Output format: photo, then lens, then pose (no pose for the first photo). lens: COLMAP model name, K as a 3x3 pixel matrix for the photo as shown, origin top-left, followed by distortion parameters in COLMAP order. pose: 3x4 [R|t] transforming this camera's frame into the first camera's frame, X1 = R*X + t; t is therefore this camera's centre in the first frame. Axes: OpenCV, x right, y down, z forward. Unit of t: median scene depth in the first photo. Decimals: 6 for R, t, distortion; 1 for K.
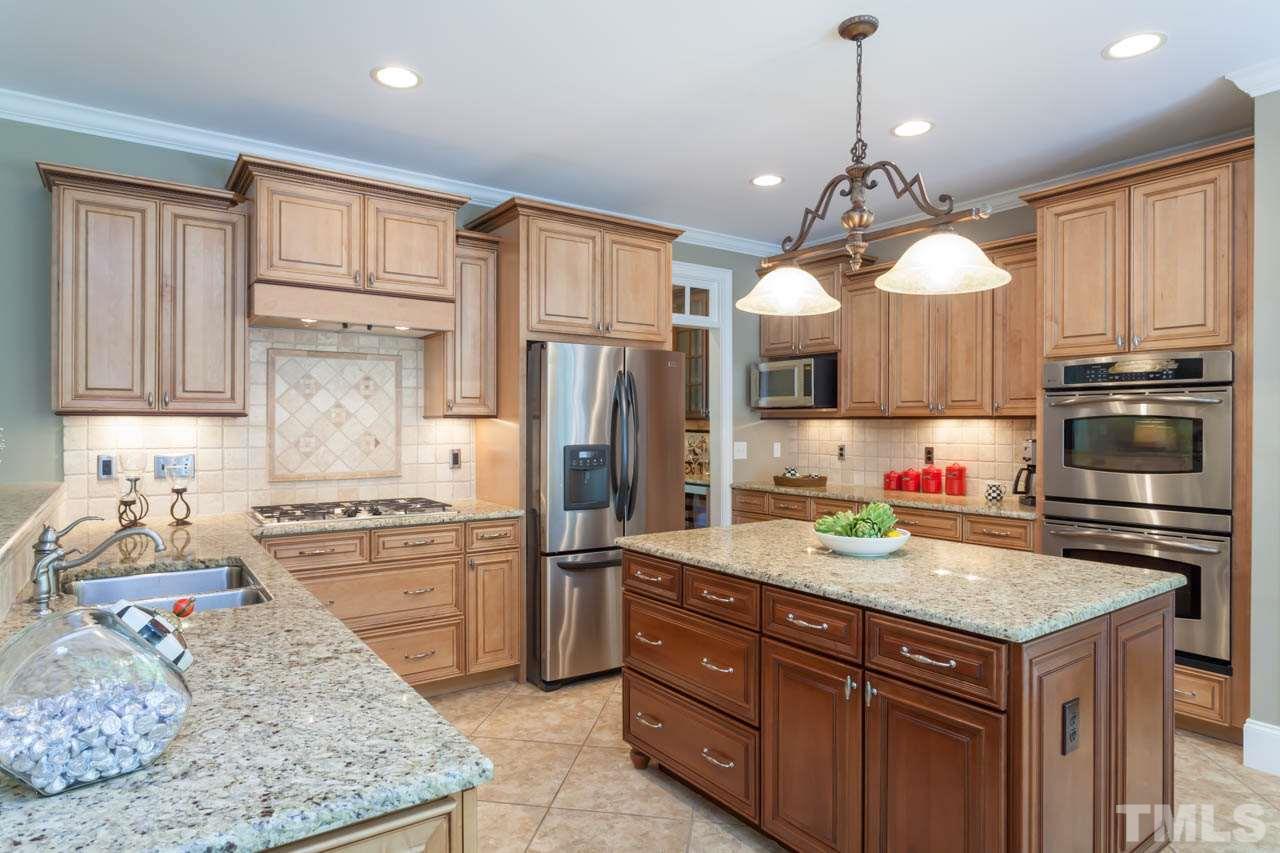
lens RADIAL K [[725.8, 0, 640.3], [0, 725.8, 425.3], [0, 0, 1]] dist [-0.000149, -0.000129]
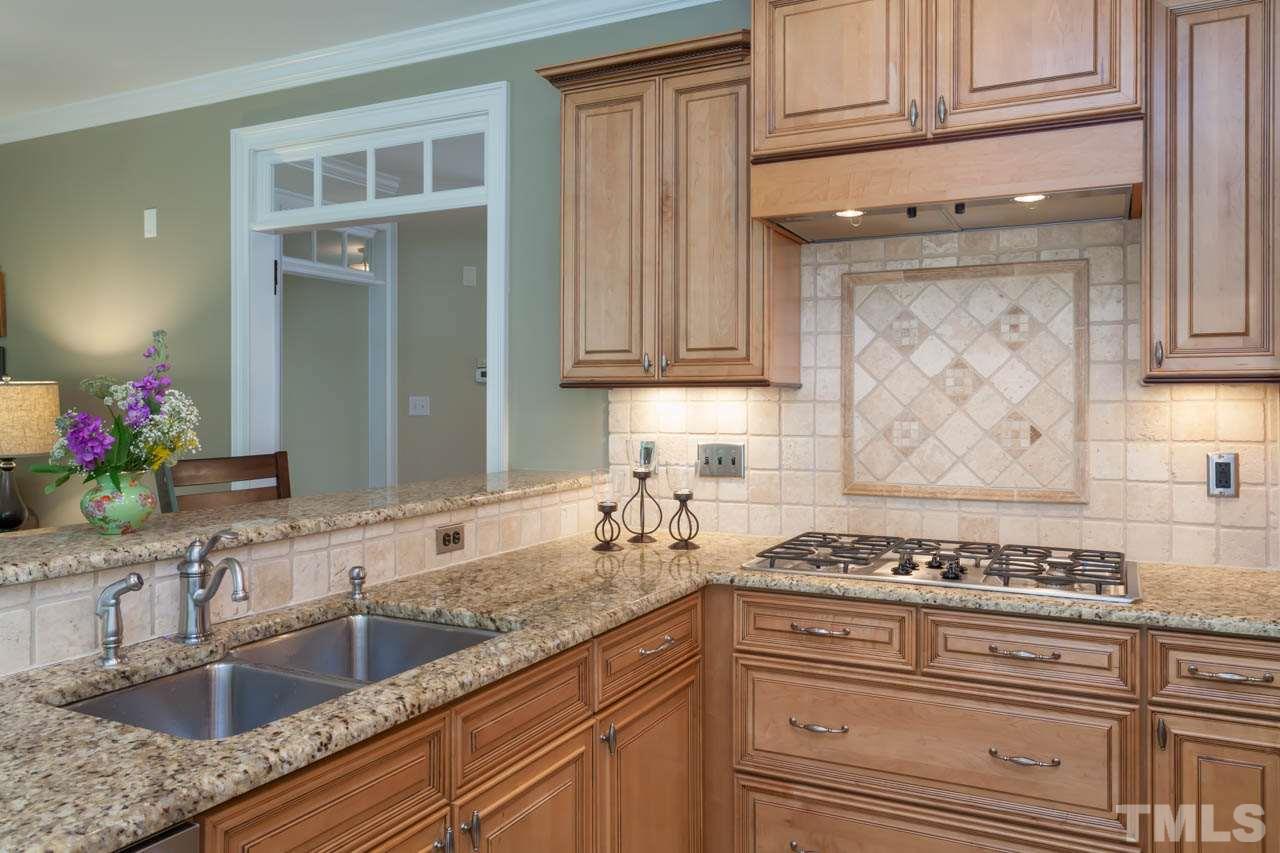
lens RADIAL K [[946.5, 0, 634.4], [0, 946.5, 404.2], [0, 0, 1]] dist [0.003715, -0.001889]
pose [[0.460511, 0.000581, -0.887654, 0.108696], [-0.000212, 1.000000, 0.000544, 0.002528], [0.887654, -0.000063, 0.460511, 0.469116]]
